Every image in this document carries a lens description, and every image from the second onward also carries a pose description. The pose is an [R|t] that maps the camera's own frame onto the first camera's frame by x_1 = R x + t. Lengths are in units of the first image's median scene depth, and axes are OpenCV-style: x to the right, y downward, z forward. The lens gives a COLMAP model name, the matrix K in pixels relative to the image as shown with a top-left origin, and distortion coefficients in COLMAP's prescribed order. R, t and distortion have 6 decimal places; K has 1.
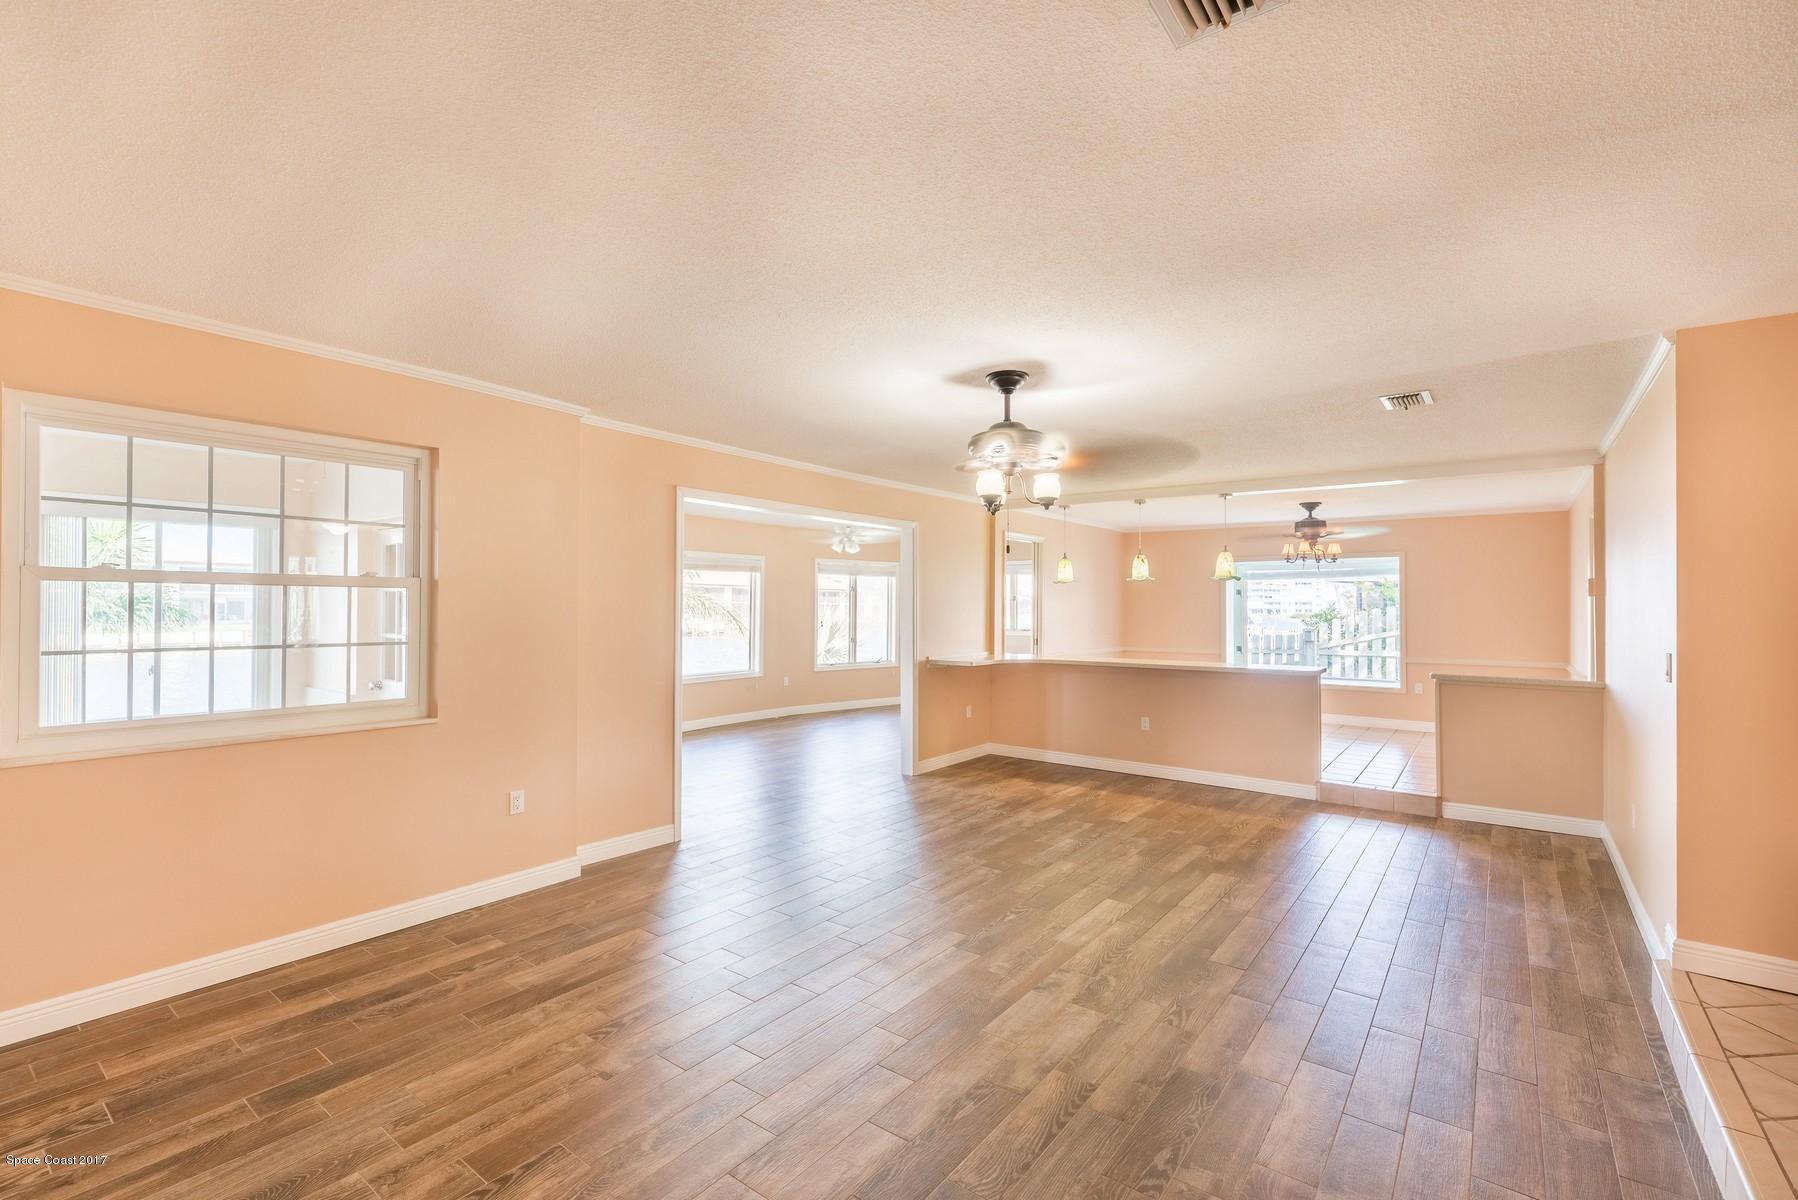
lens RADIAL K [[794.6, 0, 896.0], [0, 794.6, 603.5], [0, 0, 1]] dist [0.002818, -0.000636]
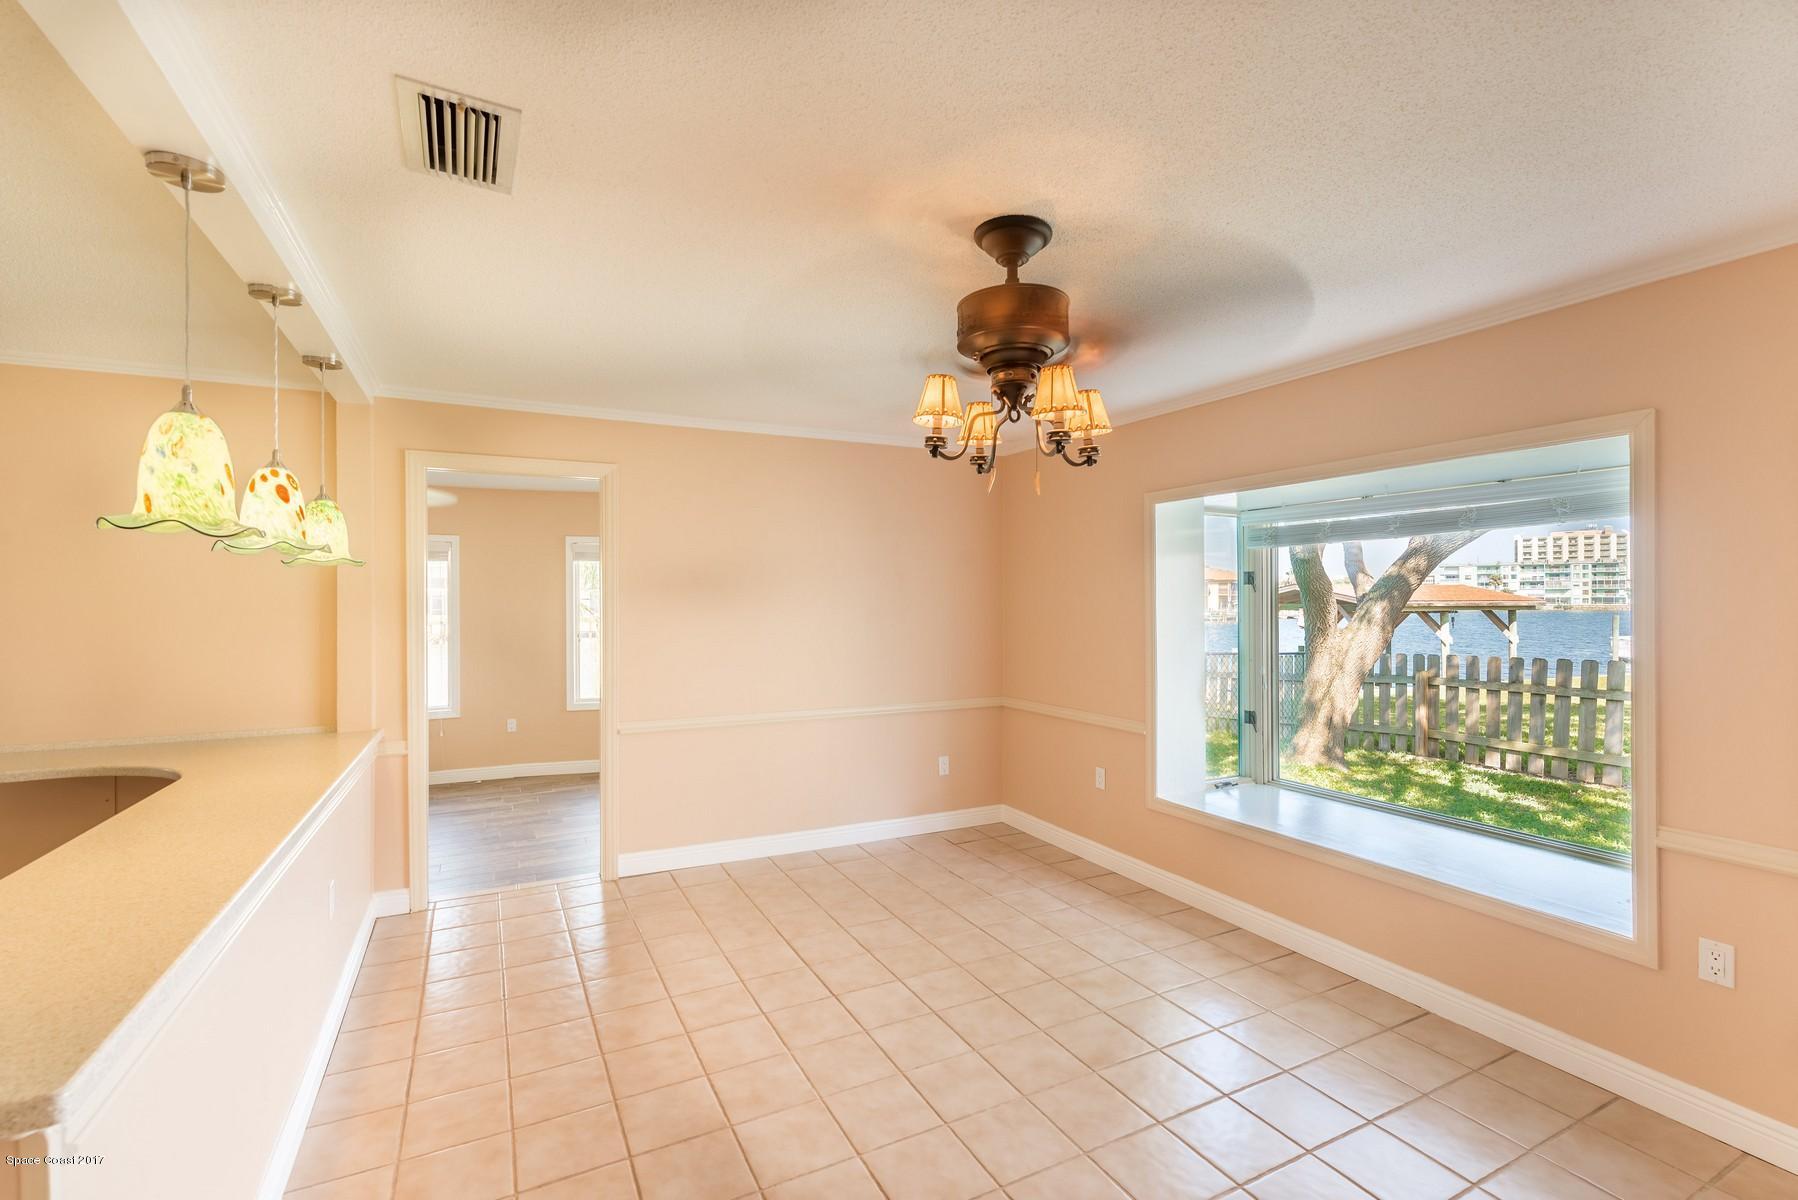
lens RADIAL K [[794.6, 0, 898.1], [0, 794.6, 606.6], [0, 0, 1]] dist [0.002818, -0.000636]
pose [[0.900895, -0.003138, -0.434026, 0.601361], [0.009357, 0.999882, 0.012193, -0.008083], [0.433937, -0.015046, 0.900818, 0.753527]]
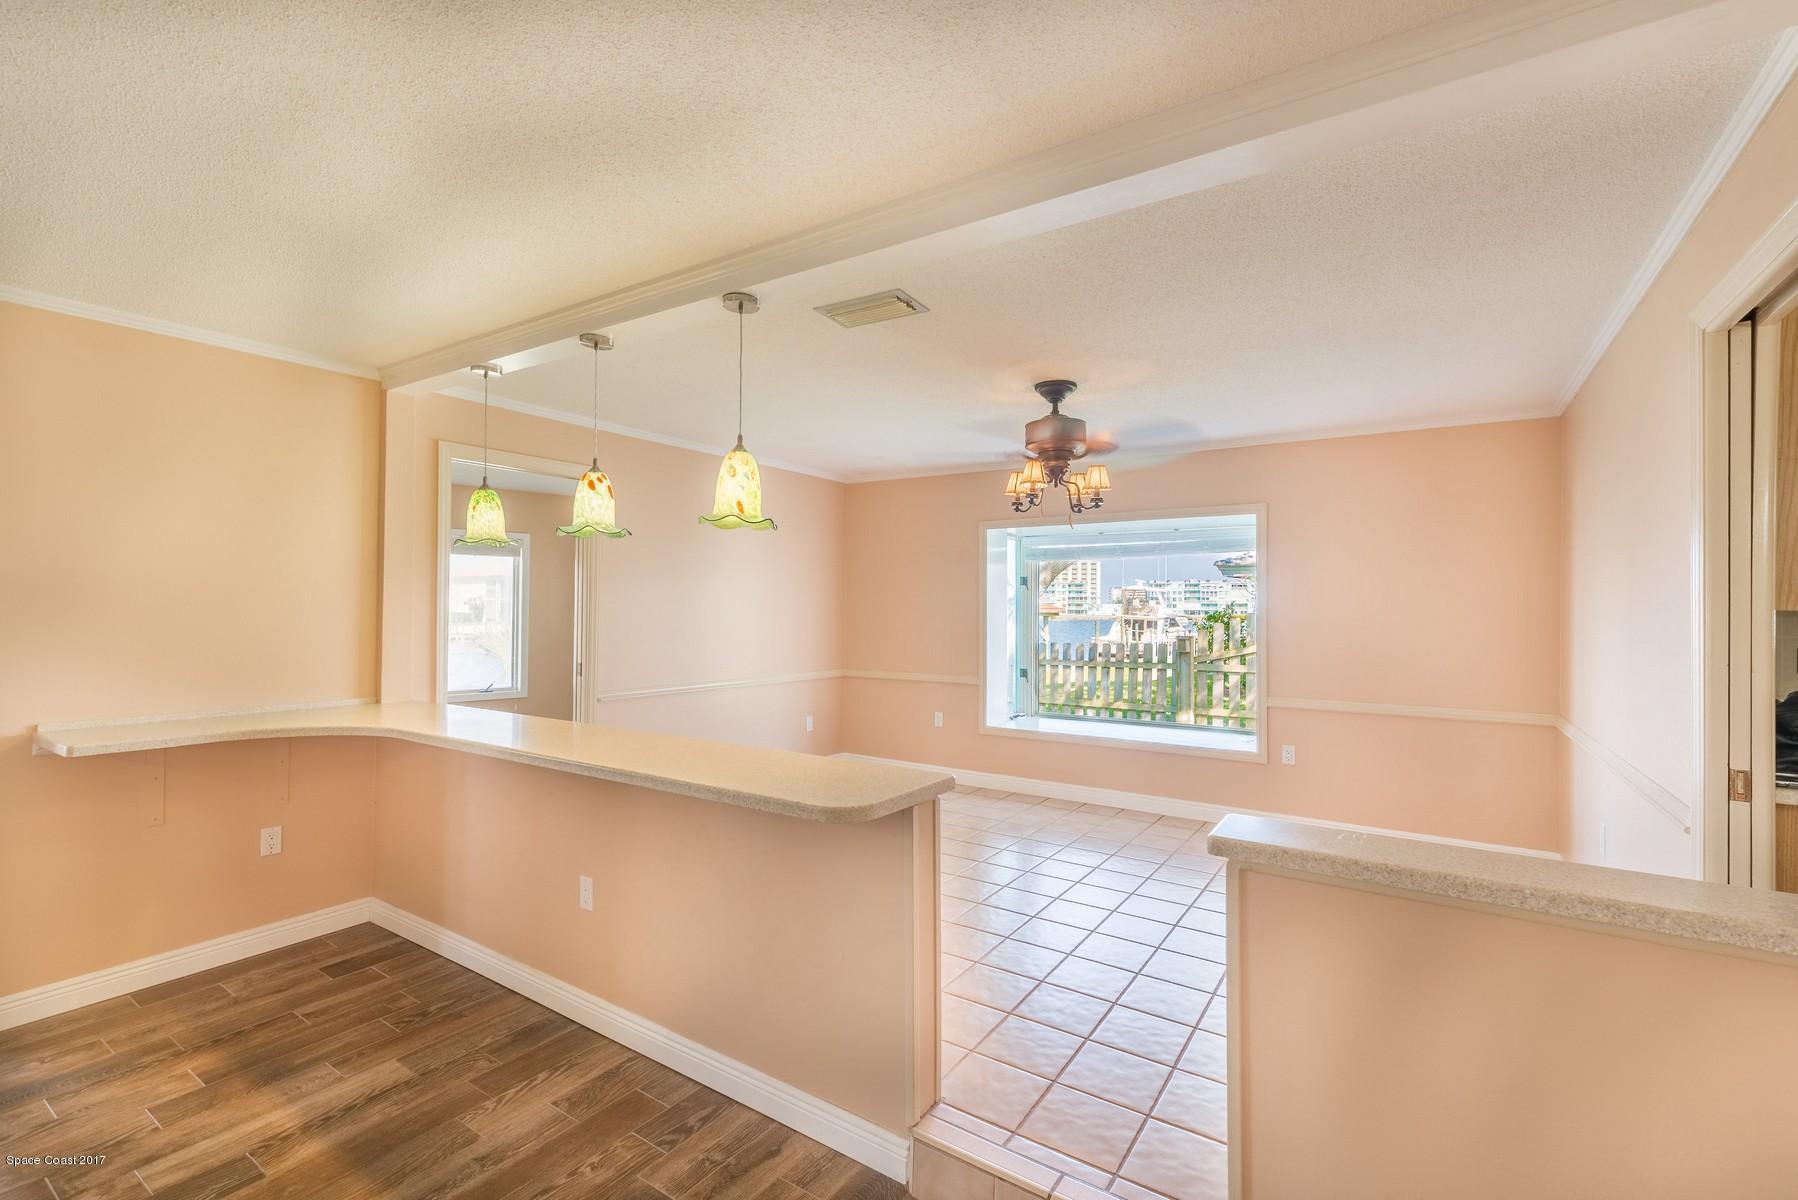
lens RADIAL K [[794.6, 0, 895.0], [0, 794.6, 603.8], [0, 0, 1]] dist [0.002818, -0.000636]
pose [[0.998111, 0.003416, 0.061339, 0.397282], [-0.003378, 0.999994, -0.000717, 0.005859], [-0.061341, 0.000509, 0.998117, 0.531455]]
